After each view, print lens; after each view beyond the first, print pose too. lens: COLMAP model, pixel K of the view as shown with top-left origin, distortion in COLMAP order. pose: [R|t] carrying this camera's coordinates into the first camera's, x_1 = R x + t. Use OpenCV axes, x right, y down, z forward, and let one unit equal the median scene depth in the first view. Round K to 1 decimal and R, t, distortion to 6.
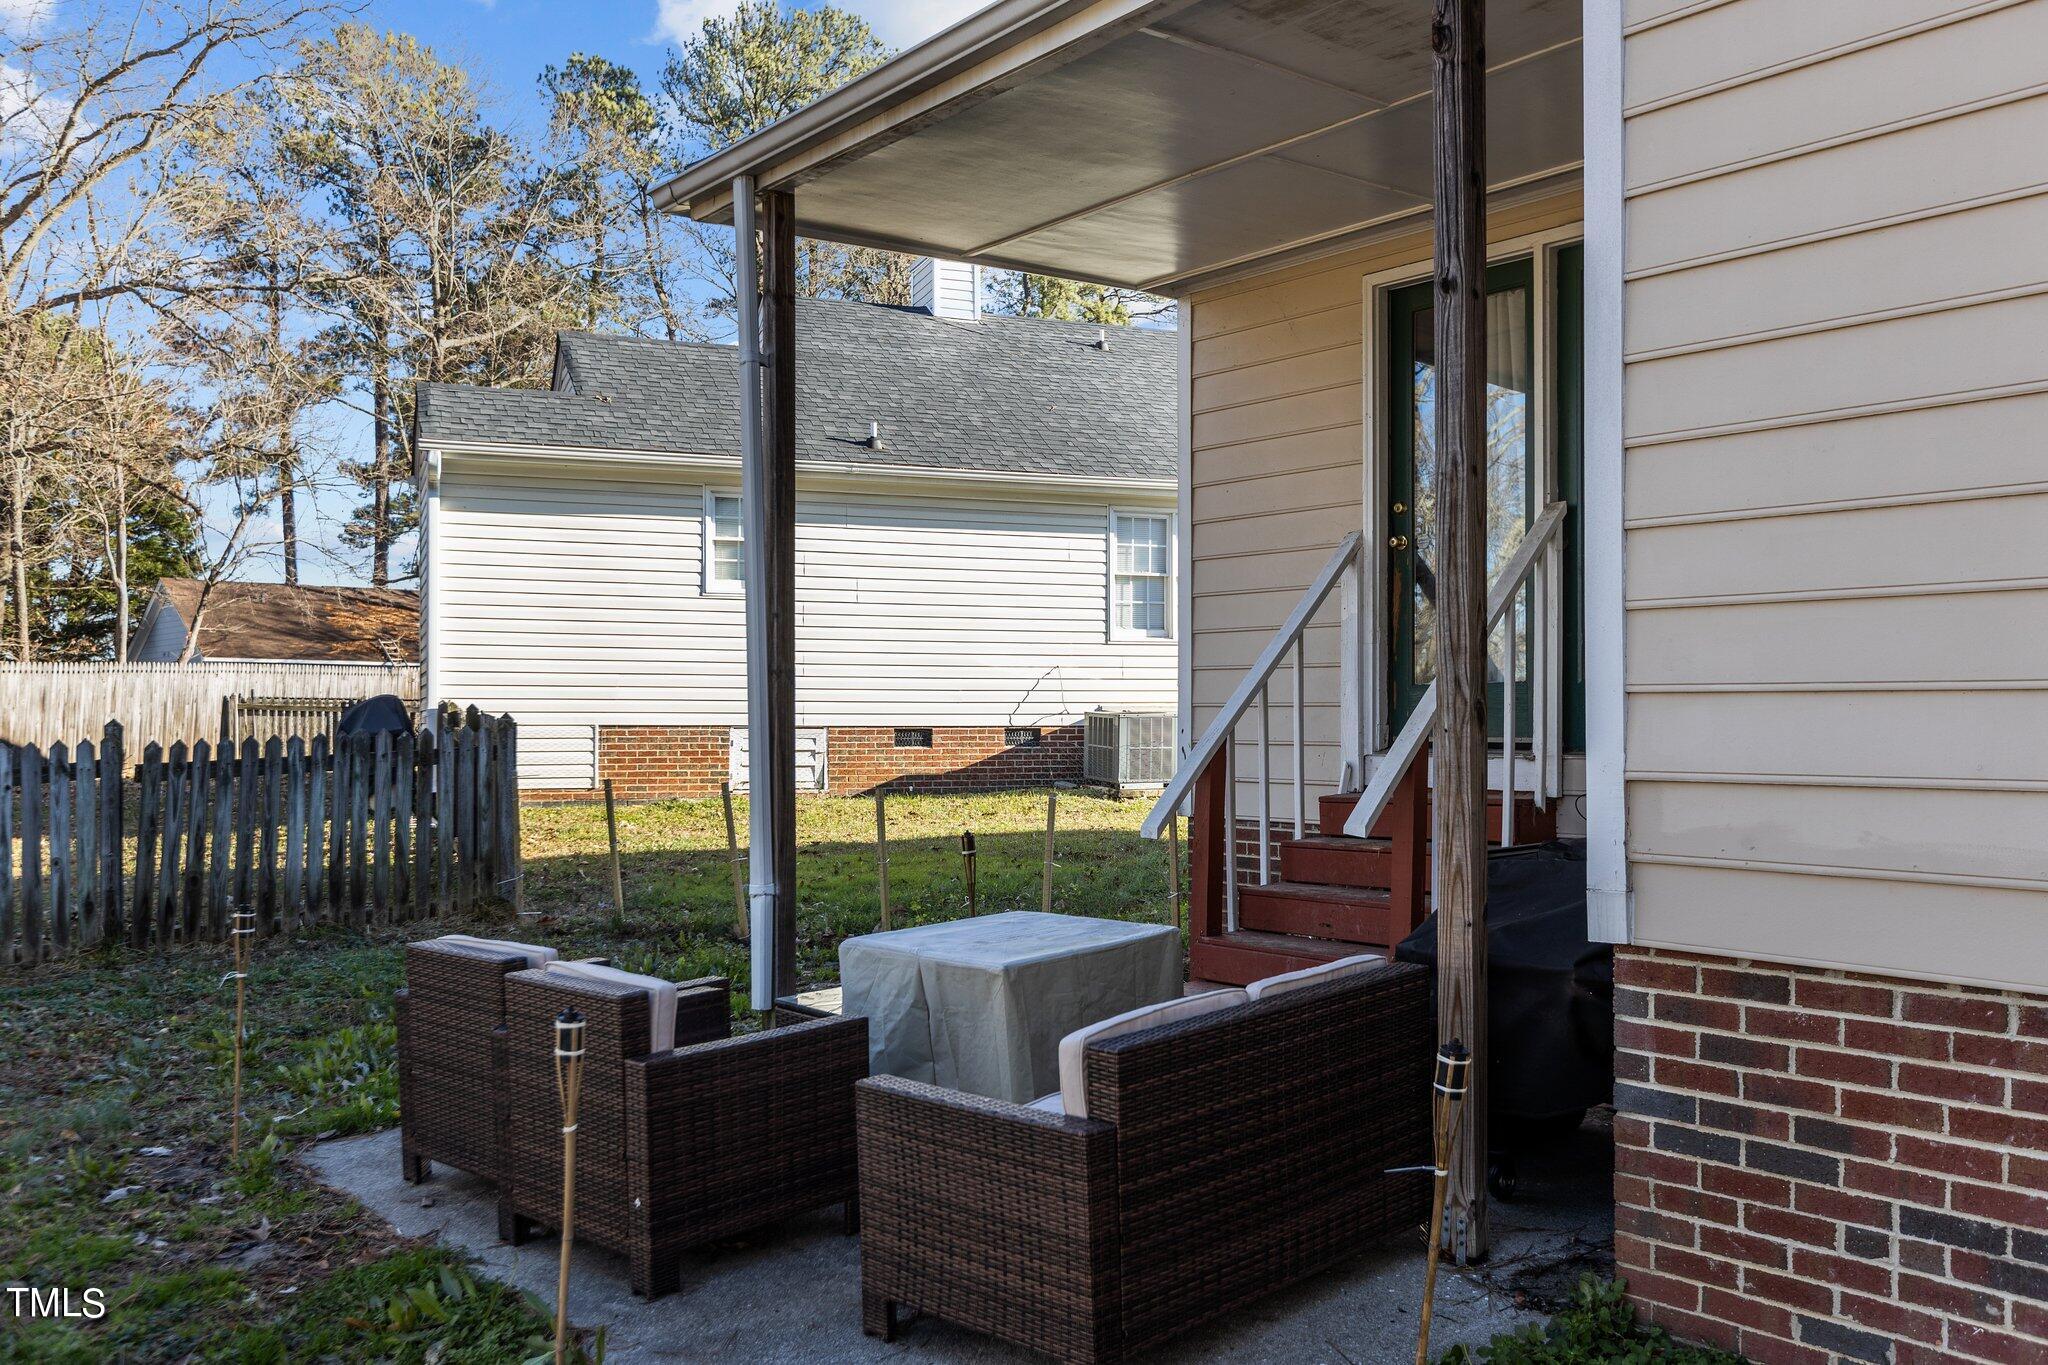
lens RADIAL K [[1728.8, 0, 1023.1], [0, 1728.8, 688.2], [0, 0, 1]] dist [-0.006402, -0.003345]
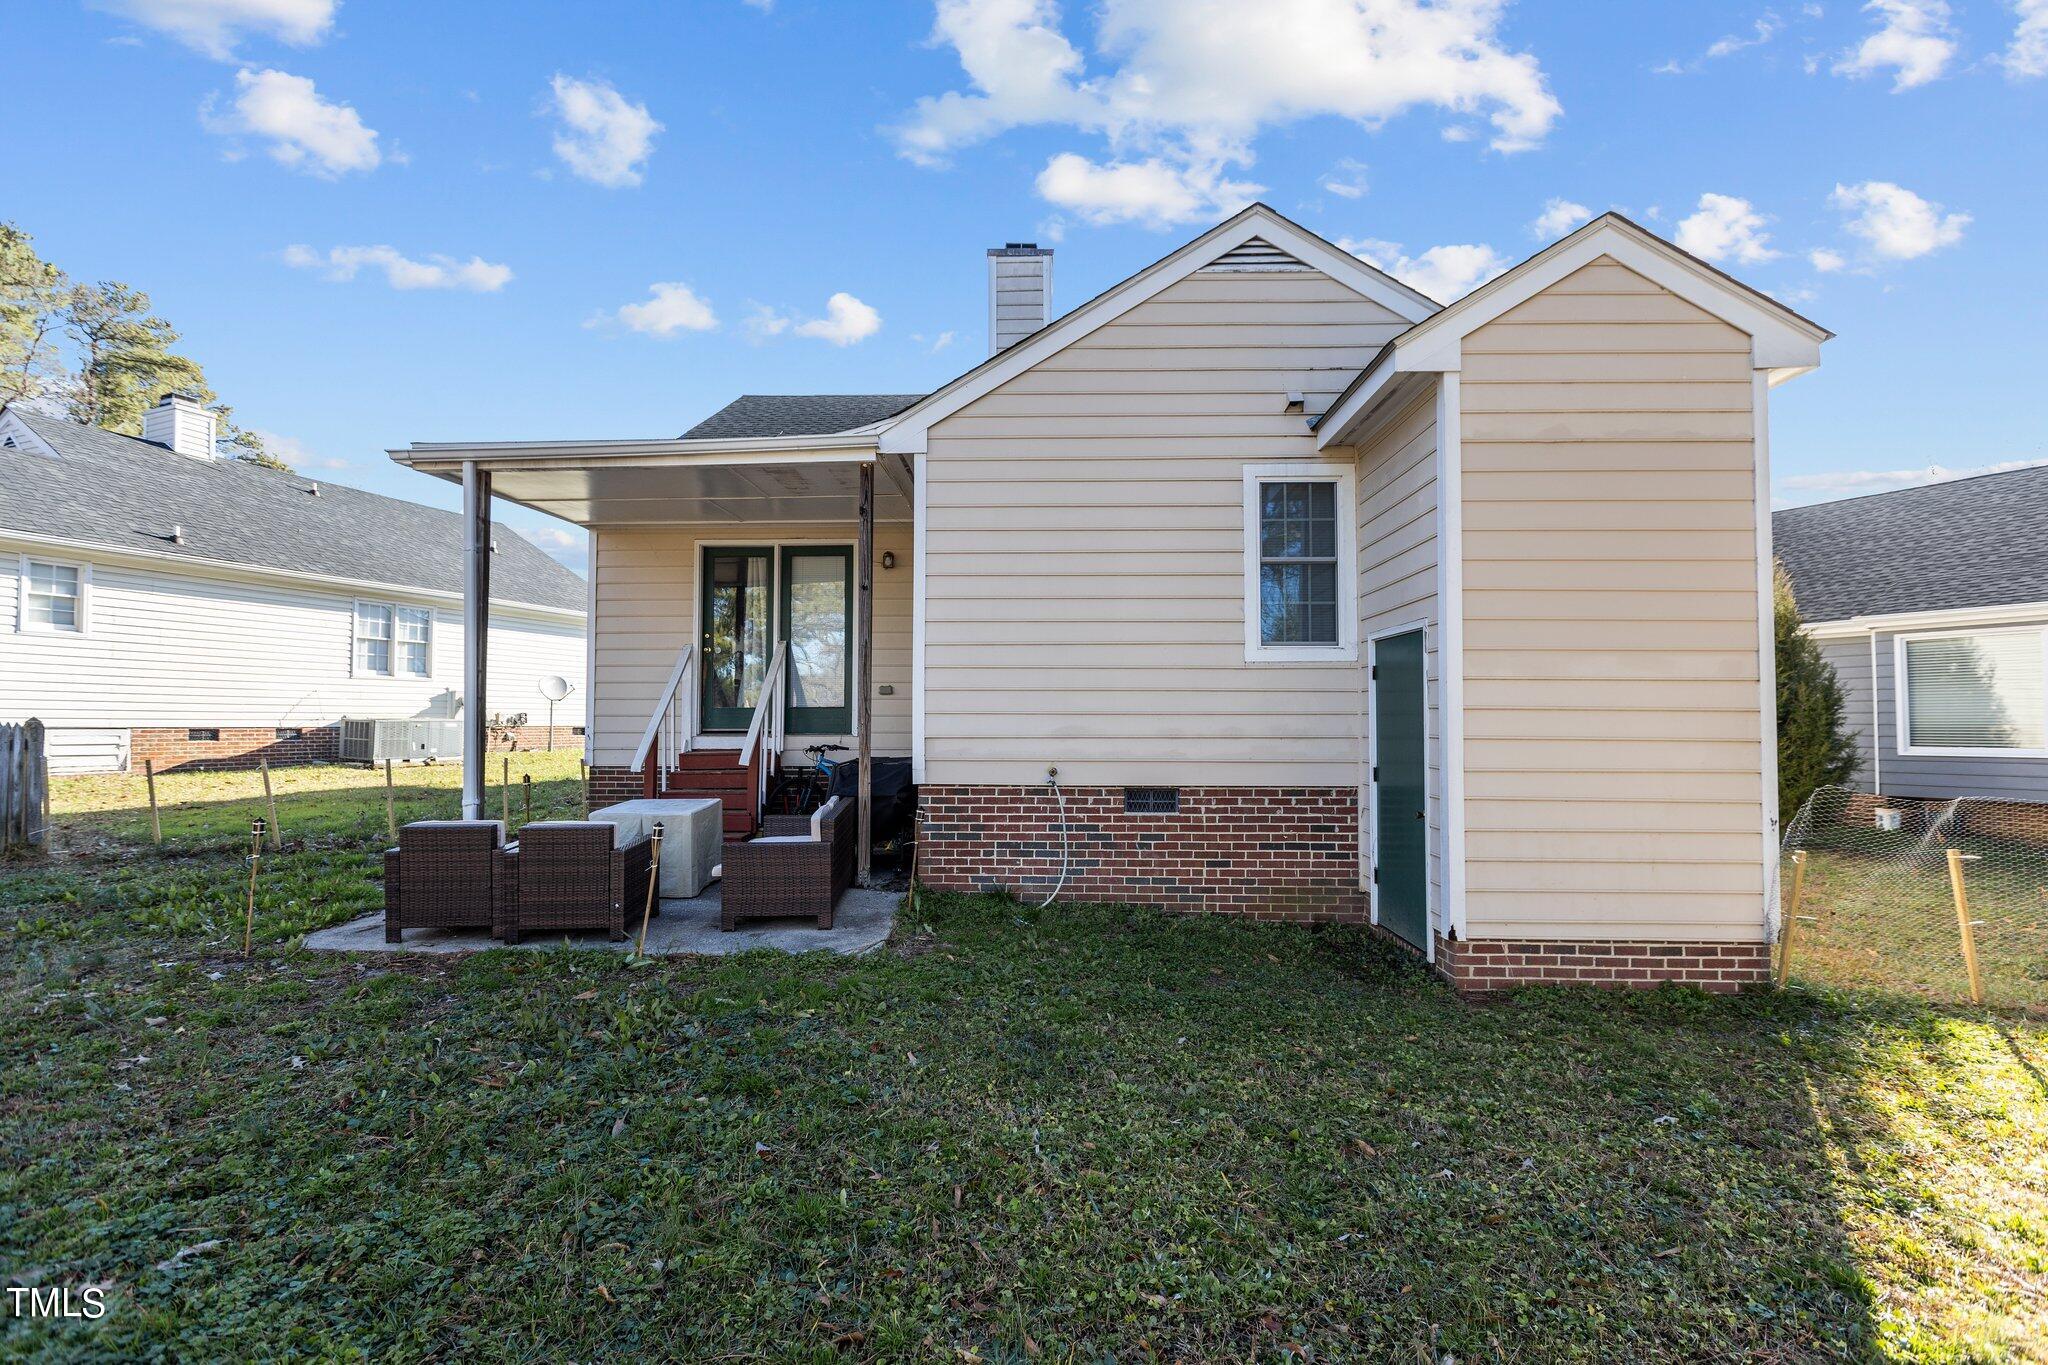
lens RADIAL K [[908.2, 0, 1027.7], [0, 908.2, 679.3], [0, 0, 1]] dist [0.001382, -0.000549]
pose [[0.662204, 0.037247, 0.748398, -0.324311], [-0.013546, 0.999196, -0.037742, -0.000047], [-0.749201, 0.014855, 0.662176, -0.144034]]
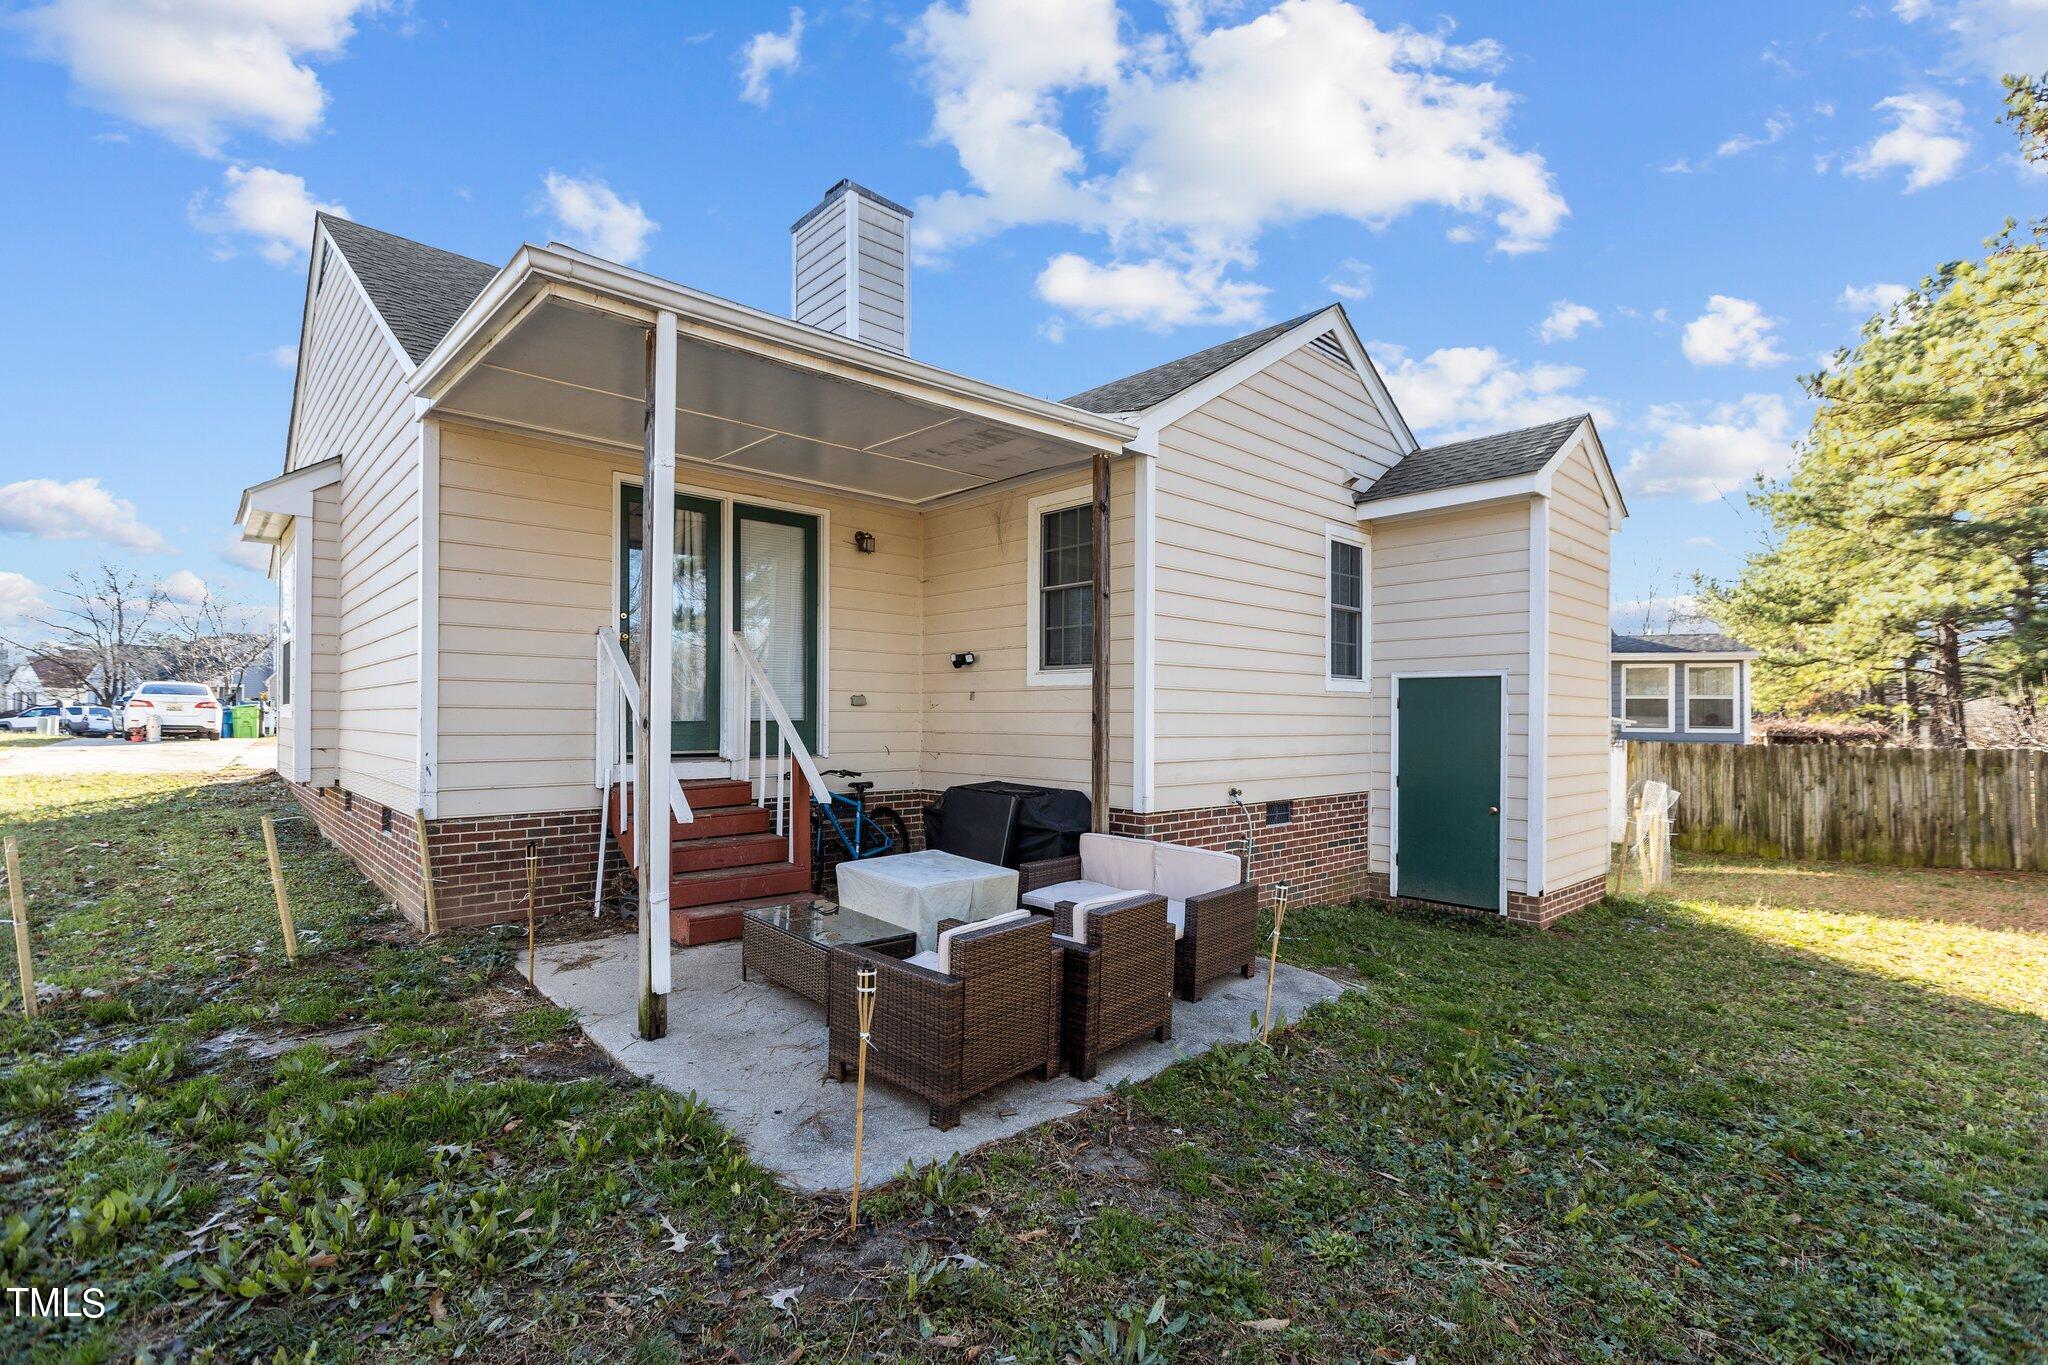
lens RADIAL K [[914.1, 0, 1028.8], [0, 914.1, 701.1], [0, 0, 1]] dist [0.001518, 0.000082]
pose [[-0.054187, 0.019465, 0.998341, -0.497259], [-0.022069, 0.999542, -0.020686, -0.009078], [-0.998287, -0.023153, -0.053733, 0.469594]]
